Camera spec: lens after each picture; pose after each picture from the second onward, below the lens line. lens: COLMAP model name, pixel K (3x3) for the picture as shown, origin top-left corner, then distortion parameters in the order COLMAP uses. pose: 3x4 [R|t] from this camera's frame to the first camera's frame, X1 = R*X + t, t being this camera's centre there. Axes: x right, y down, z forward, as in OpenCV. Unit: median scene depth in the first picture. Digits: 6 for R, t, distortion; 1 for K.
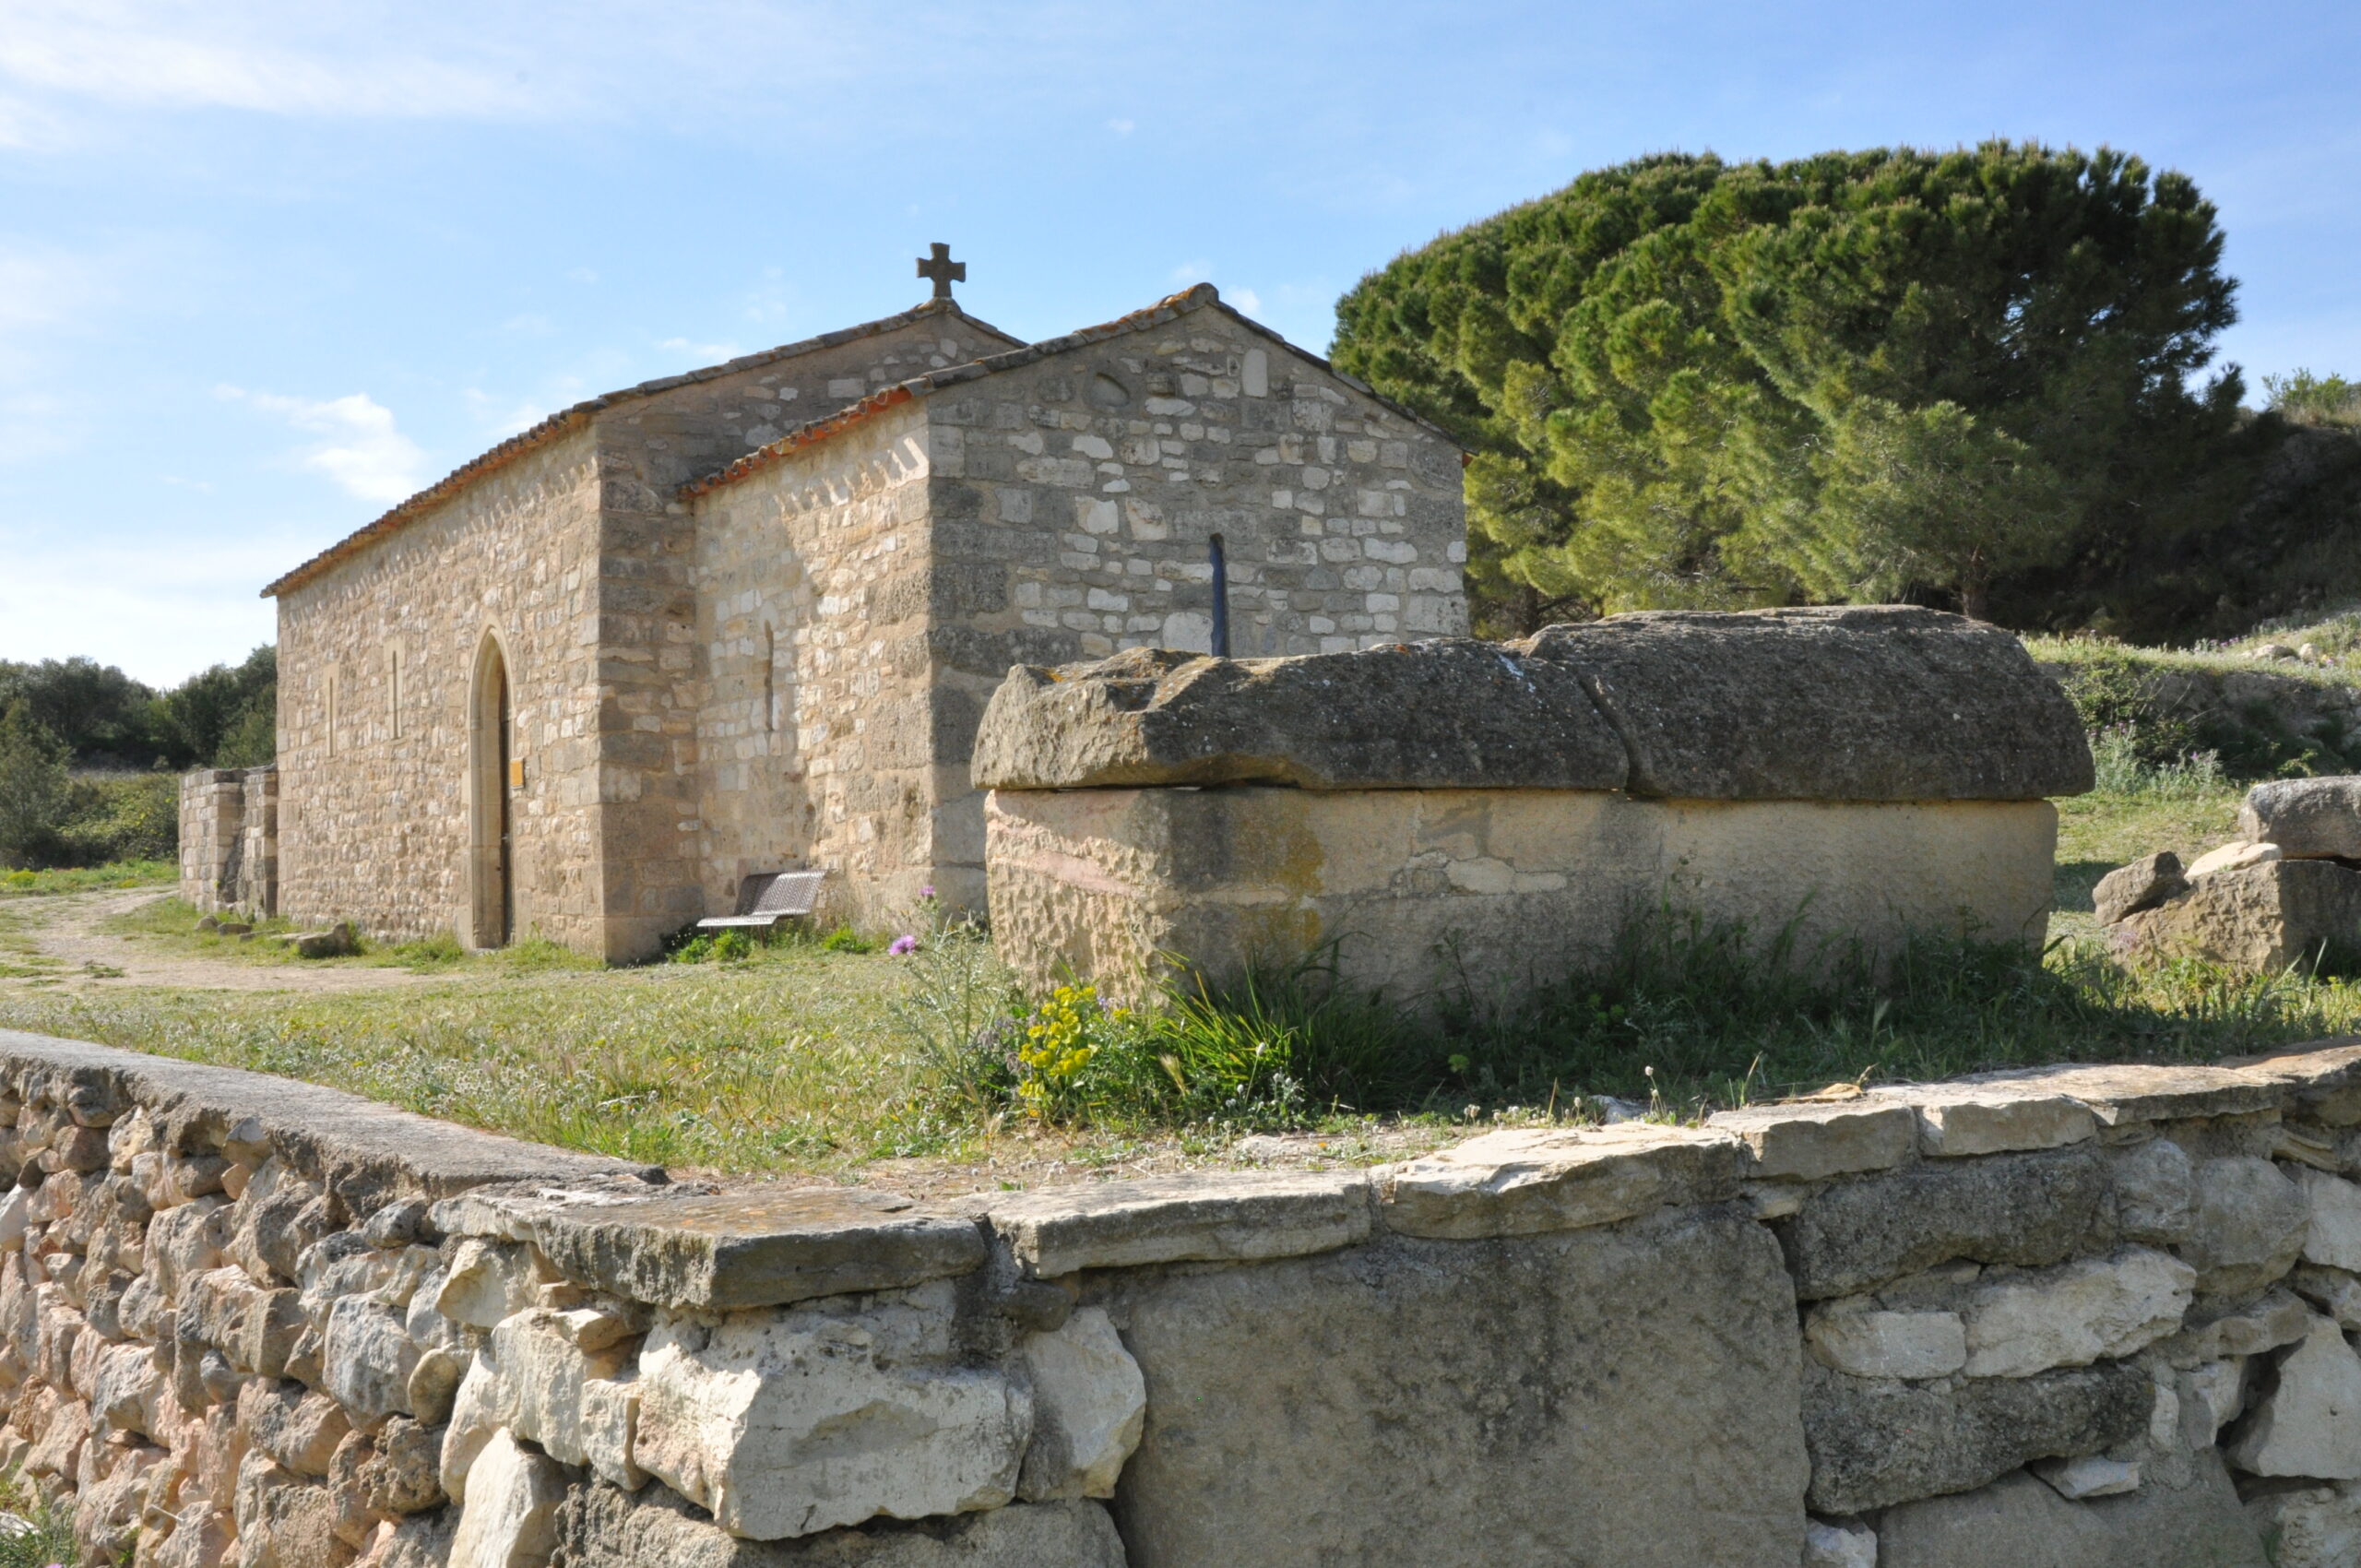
lens RADIAL K [[2416.5, 0, 1180.6], [0, 2416.5, 787.1], [0, 0, 1]] dist [-0.009674, 0.000000]
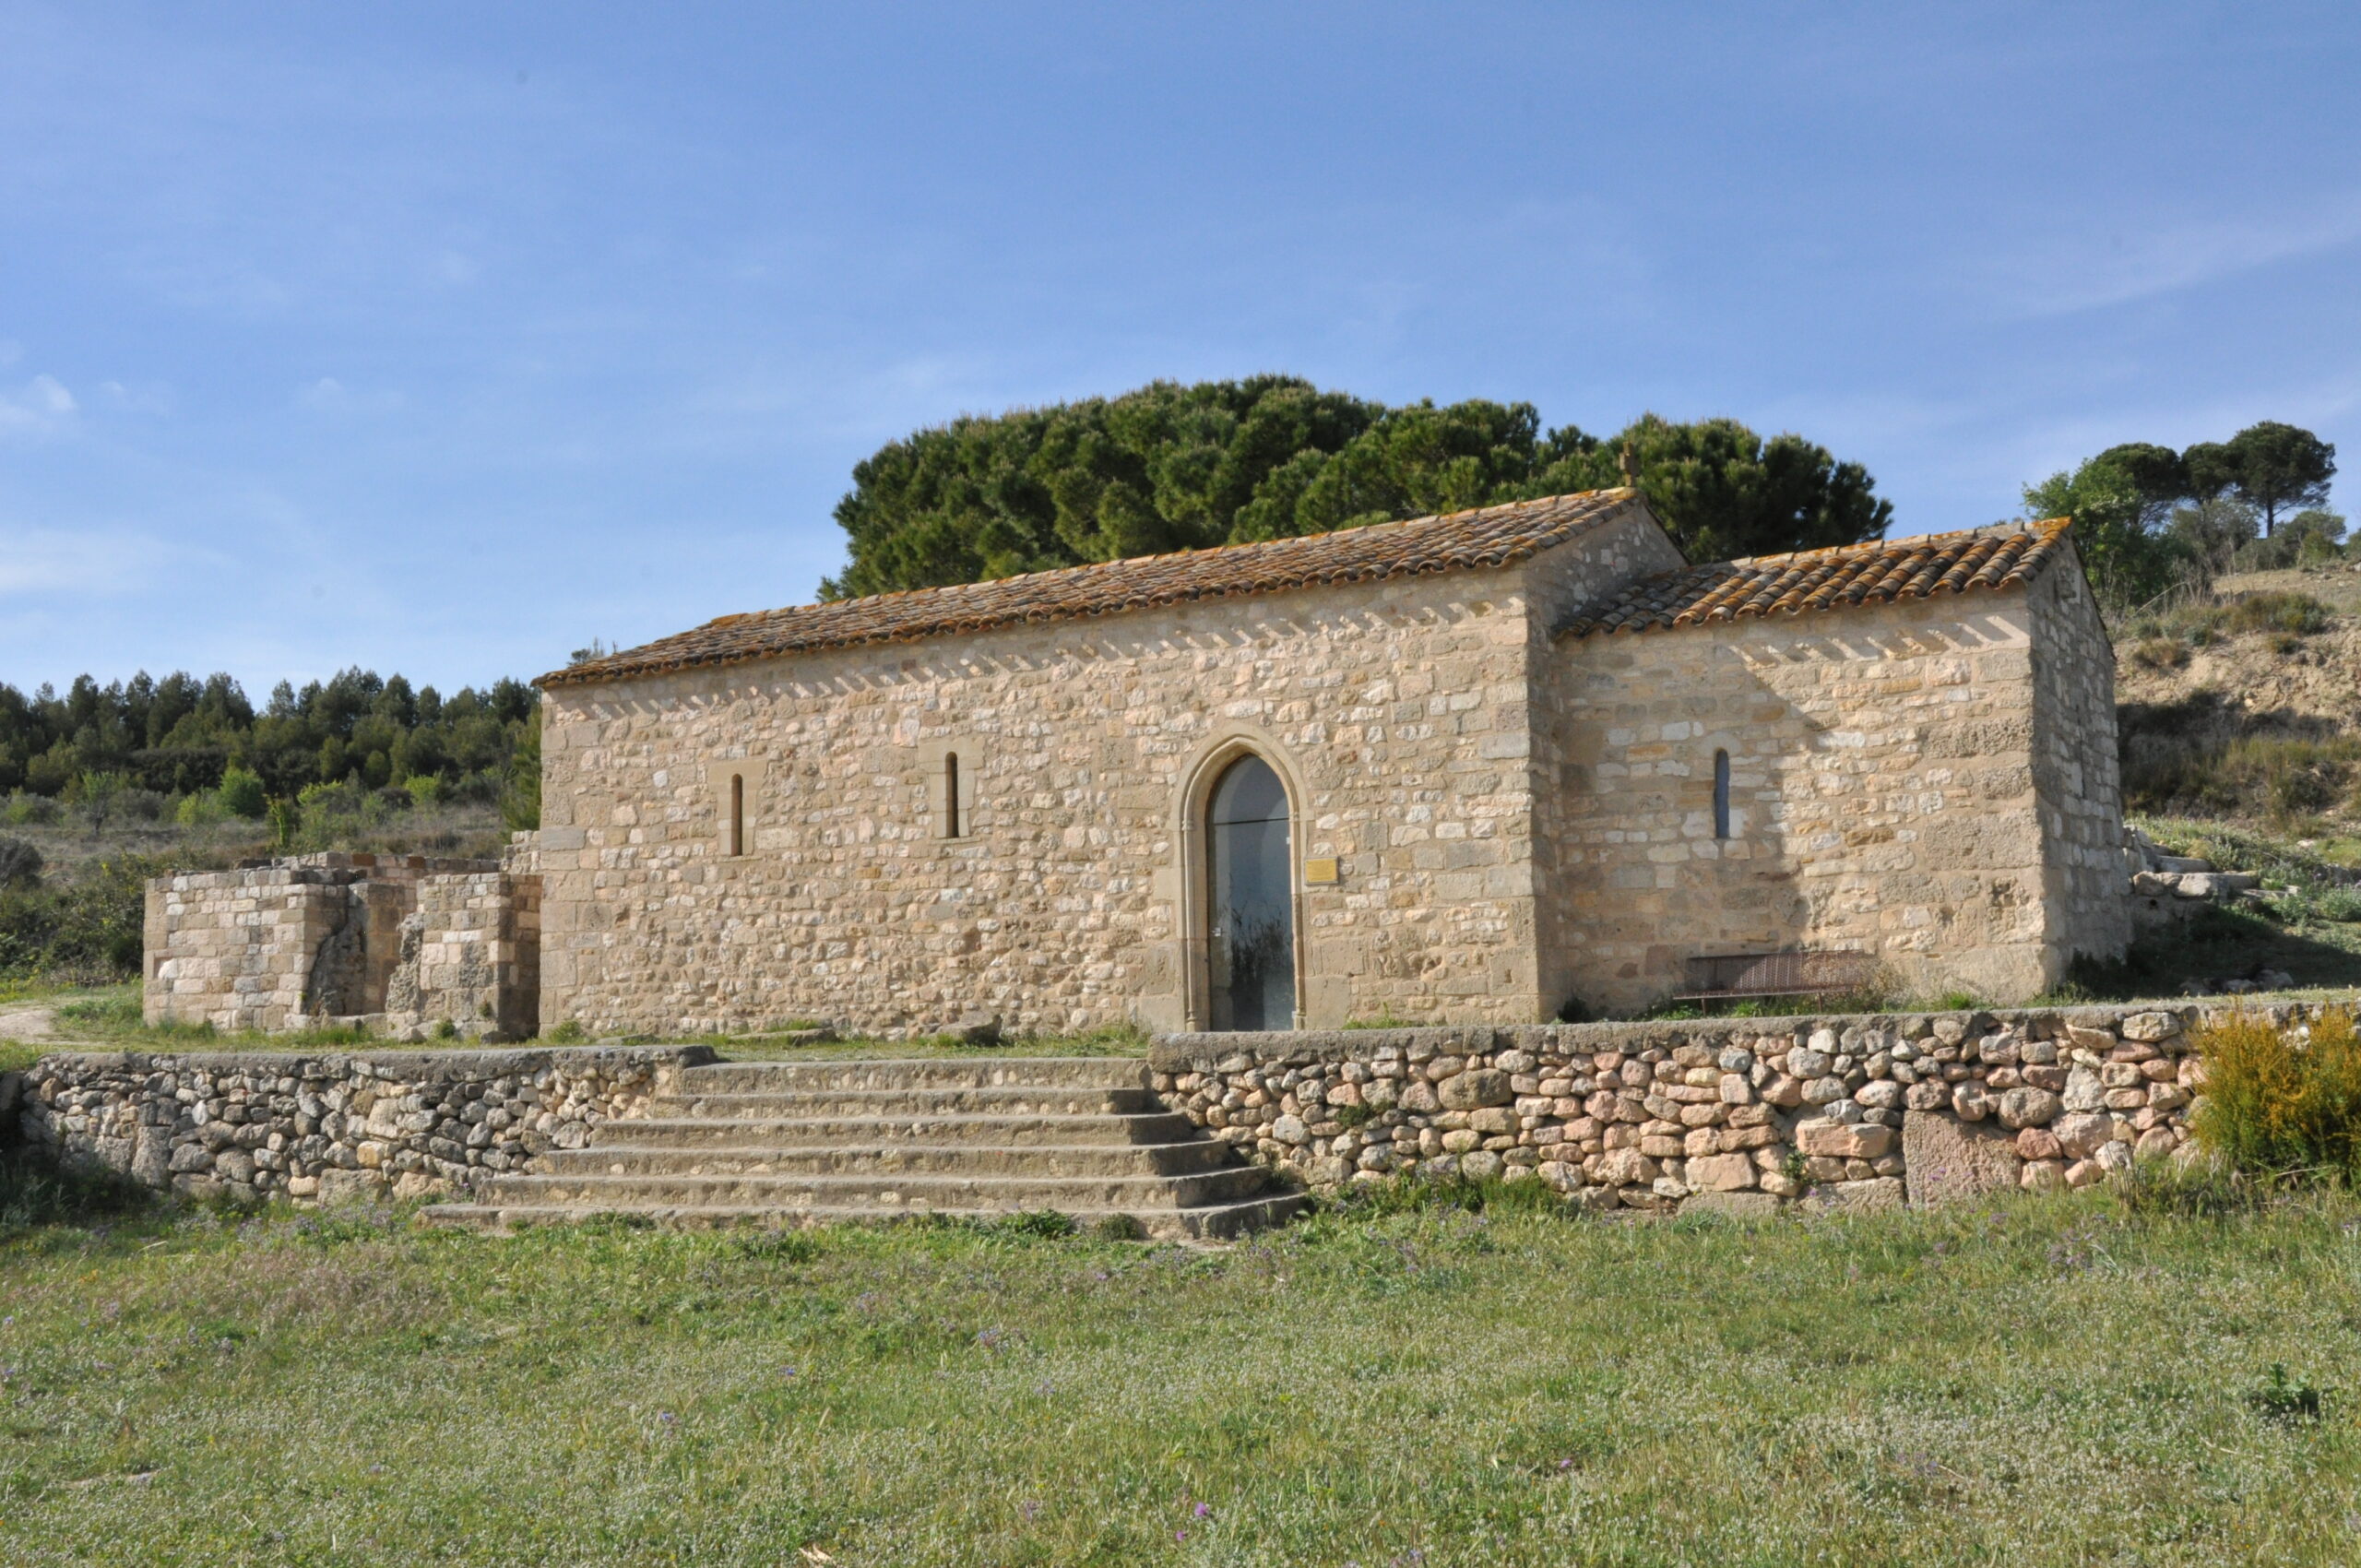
lens RADIAL K [[2532.1, 0, 1180.6], [0, 2532.1, 782.2], [0, 0, 1]] dist [-0.014845, 0.000000]
pose [[0.893094, 0.057242, 0.446213, -0.818518], [-0.022171, 0.996267, -0.083429, 0.050432], [-0.449323, 0.064616, 0.891030, -0.008226]]
